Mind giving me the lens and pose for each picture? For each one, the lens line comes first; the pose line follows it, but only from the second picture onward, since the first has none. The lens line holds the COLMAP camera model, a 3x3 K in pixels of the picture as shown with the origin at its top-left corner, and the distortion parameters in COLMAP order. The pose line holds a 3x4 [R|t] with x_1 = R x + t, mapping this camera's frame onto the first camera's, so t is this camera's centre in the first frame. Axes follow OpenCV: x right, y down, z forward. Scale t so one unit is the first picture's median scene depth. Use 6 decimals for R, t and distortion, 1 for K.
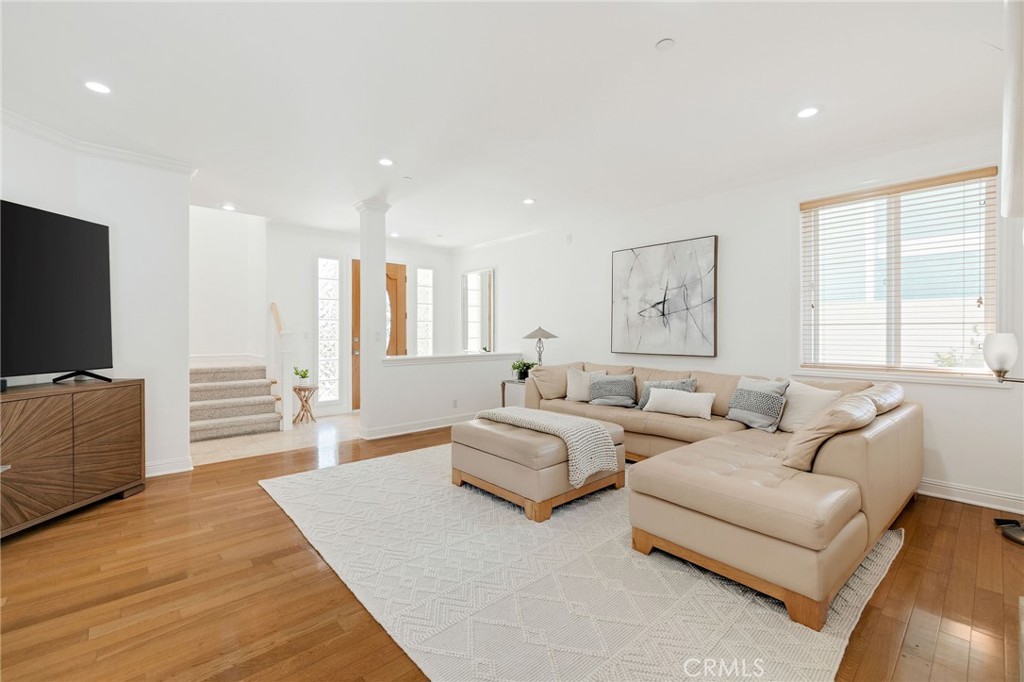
lens RADIAL K [[435.7, 0, 509.7], [0, 435.7, 332.4], [0, 0, 1]] dist [-0.006708, -0.000164]
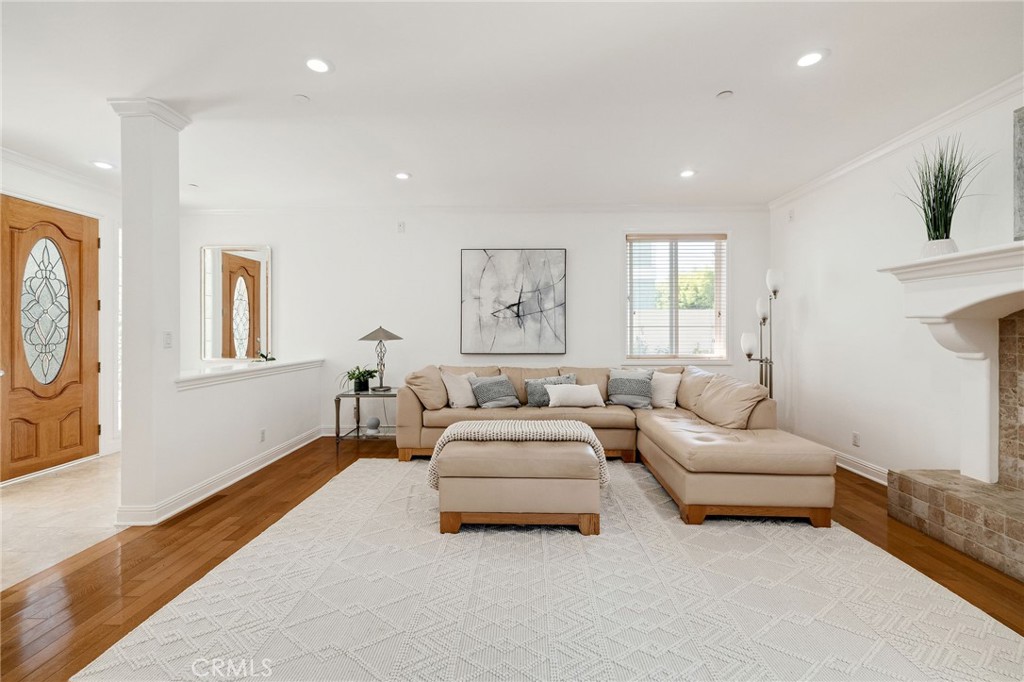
lens RADIAL K [[435.7, 0, 512.1], [0, 435.7, 327.9], [0, 0, 1]] dist [-0.006708, -0.000164]
pose [[0.680494, 0.007542, 0.732715, -0.436505], [0.001696, 0.999928, -0.011868, 0.001238], [-0.732752, 0.009319, 0.680432, 0.288029]]
